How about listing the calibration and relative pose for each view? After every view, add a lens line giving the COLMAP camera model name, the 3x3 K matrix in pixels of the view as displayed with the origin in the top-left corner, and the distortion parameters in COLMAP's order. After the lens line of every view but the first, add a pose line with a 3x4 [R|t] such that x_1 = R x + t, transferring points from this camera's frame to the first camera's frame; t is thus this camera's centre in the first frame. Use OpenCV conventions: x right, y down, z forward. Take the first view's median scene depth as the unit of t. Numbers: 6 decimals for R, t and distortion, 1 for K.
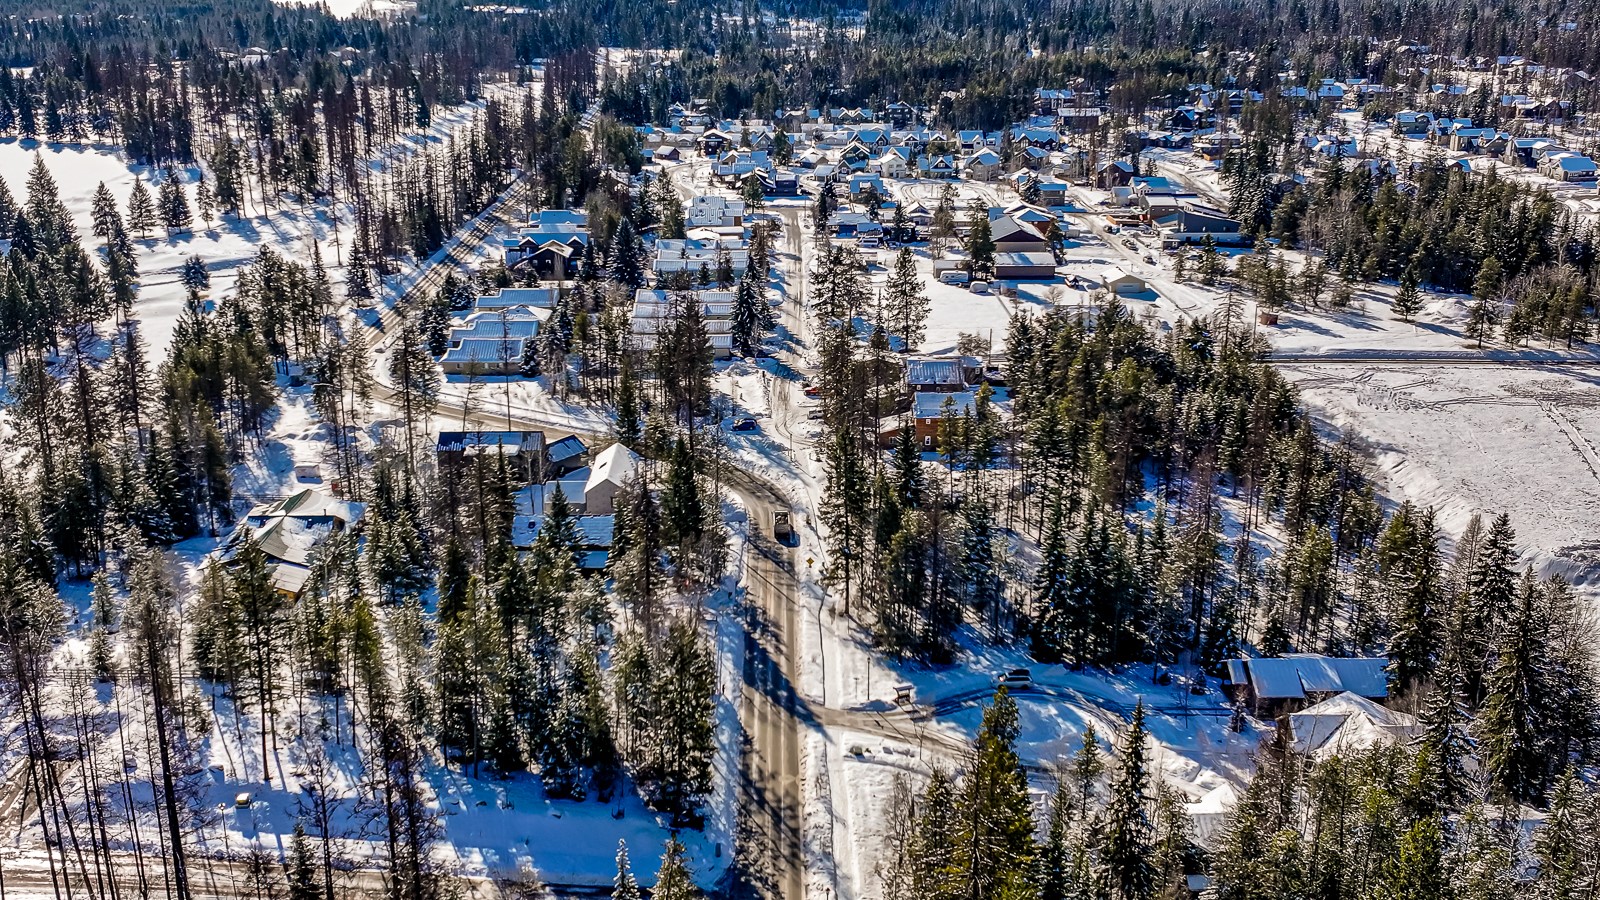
lens RADIAL K [[1098.0, 0, 800.0], [0, 1098.0, 450.0], [0, 0, 1]] dist [-0.000135, -0.075494]
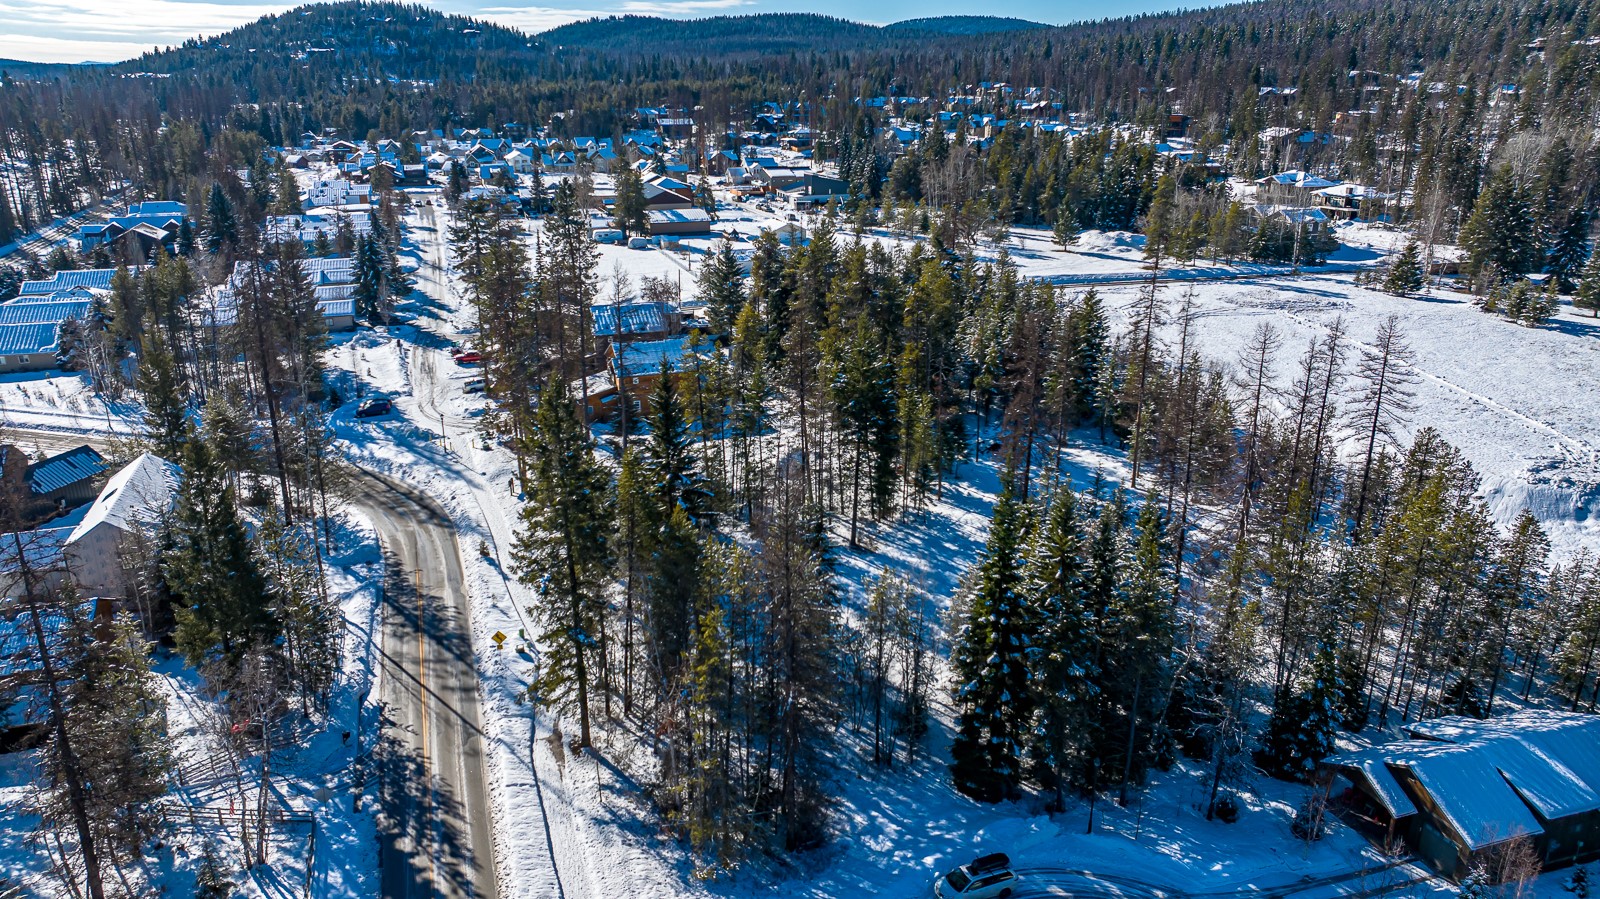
lens RADIAL K [[1098.0, 0, 800.0], [0, 1098.0, 449.5], [0, 0, 1]] dist [-0.000135, -0.075494]
pose [[0.949989, -0.097962, 0.296519, -0.000671], [0.089437, 0.995097, 0.042215, -0.001107], [-0.299201, -0.013584, 0.954093, 0.196817]]
